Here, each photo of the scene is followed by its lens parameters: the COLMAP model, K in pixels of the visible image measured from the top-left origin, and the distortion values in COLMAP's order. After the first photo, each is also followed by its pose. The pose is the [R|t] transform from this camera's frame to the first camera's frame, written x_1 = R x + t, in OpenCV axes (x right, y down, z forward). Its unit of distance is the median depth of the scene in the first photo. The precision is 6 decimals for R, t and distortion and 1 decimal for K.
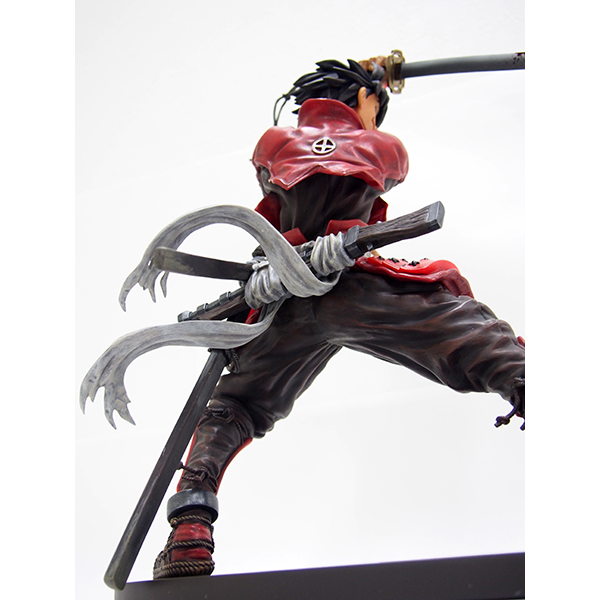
lens RADIAL K [[721.2, 0, 304.6], [0, 721.2, 300.1], [0, 0, 1]] dist [0.030971, 0.000000]
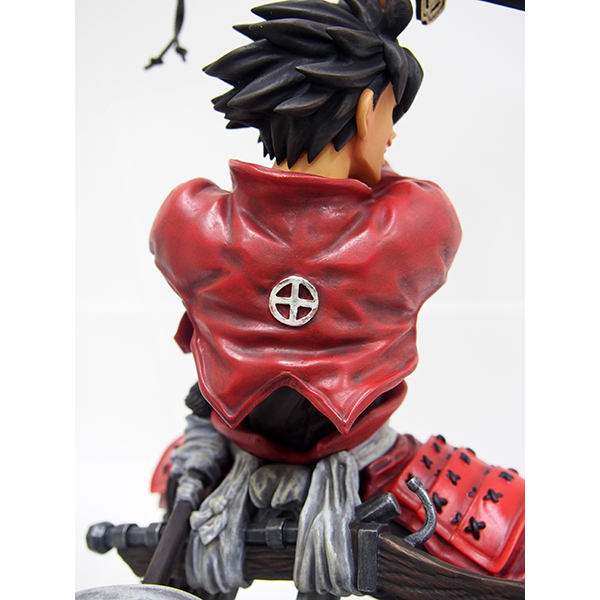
lens RADIAL K [[721.2, 0, 298.4], [0, 721.2, 294.9], [0, 0, 1]] dist [0.030971, 0.000000]
pose [[0.995213, -0.096920, -0.012580, 0.039068], [0.083244, 0.773187, 0.628691, -0.558341], [-0.051206, -0.626728, 0.777554, 0.684402]]
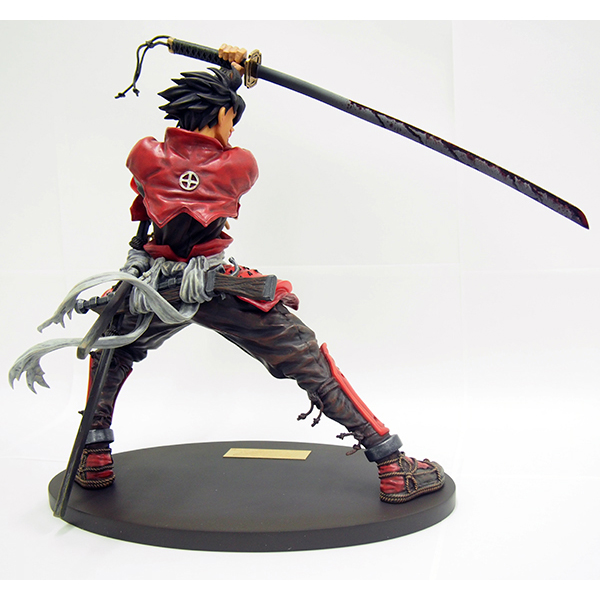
lens RADIAL K [[883.5, 0, 302.6], [0, 883.5, 302.0], [0, 0, 1]] dist [0.048943, 0.000000]
pose [[0.984062, -0.014252, 0.177252, -0.057724], [-0.075238, 0.869797, 0.487640, -0.848540], [-0.161123, -0.493204, 0.854862, -0.456438]]
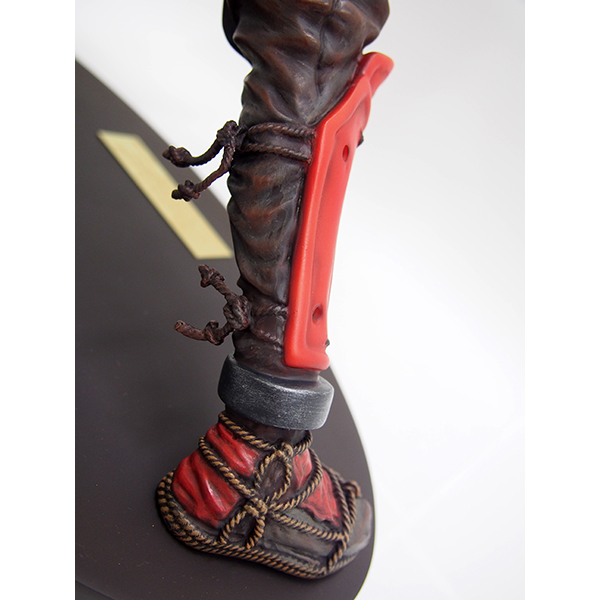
lens RADIAL K [[721.2, 0, 300.5], [0, 721.2, 299.4], [0, 0, 1]] dist [0.030971, 0.000000]
pose [[0.737172, 0.668923, 0.095492, 0.305323], [-0.516403, 0.466583, 0.718072, -0.187713], [0.435781, -0.578655, 0.689386, 0.510893]]
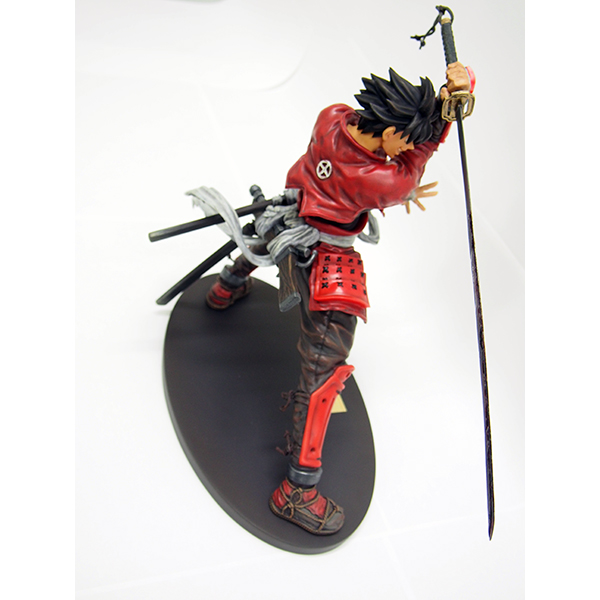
lens RADIAL K [[721.2, 0, 297.4], [0, 721.2, 300.8], [0, 0, 1]] dist [0.030971, 0.000000]
pose [[0.635046, 0.683584, -0.359762, 0.660242], [-0.066242, 0.512202, 0.856307, -1.273462], [0.769629, -0.519963, 0.370554, 0.405947]]
